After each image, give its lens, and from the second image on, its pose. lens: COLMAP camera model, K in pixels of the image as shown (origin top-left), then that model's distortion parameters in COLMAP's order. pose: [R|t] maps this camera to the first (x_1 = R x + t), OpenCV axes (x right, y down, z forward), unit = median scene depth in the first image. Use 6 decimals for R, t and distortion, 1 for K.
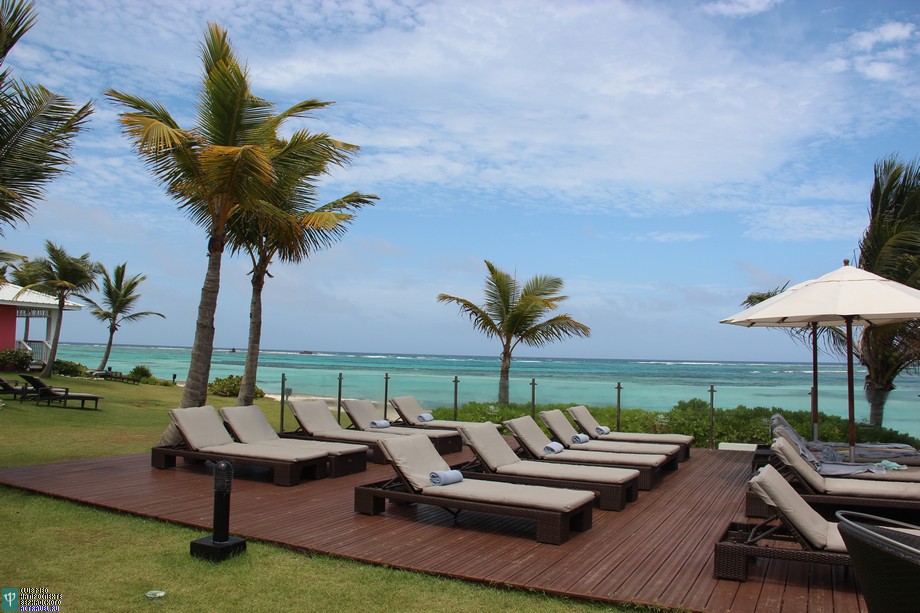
lens RADIAL K [[862.9, 0, 459.6], [0, 862.9, 326.1], [0, 0, 1]] dist [-0.110522, 0.245807]
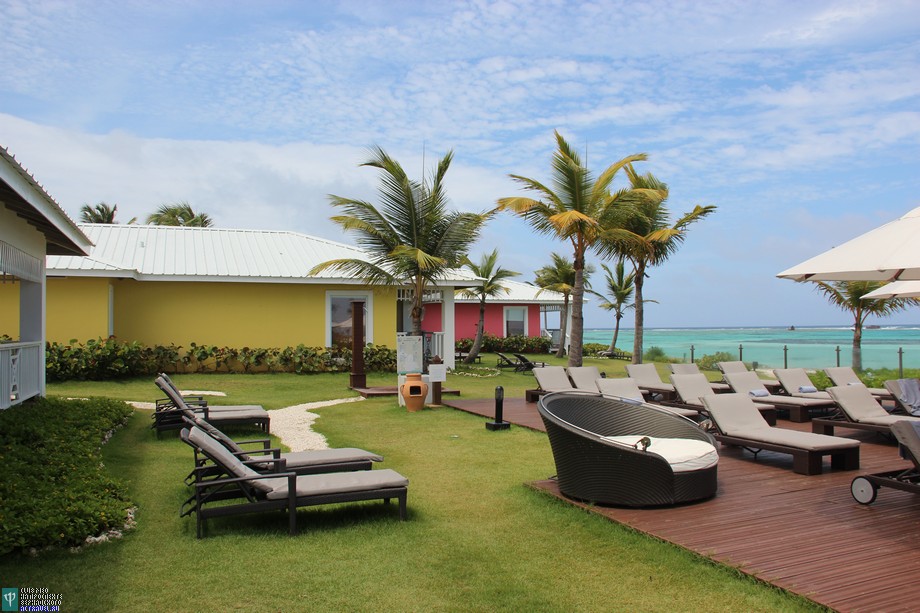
lens RADIAL K [[862.9, 0, 459.6], [0, 862.9, 326.1], [0, 0, 1]] dist [-0.110522, 0.245807]
pose [[0.800618, -0.043656, -0.597582, 0.164311], [0.057314, 0.998349, 0.003854, -0.000710], [0.596427, -0.037336, 0.801798, -0.134728]]
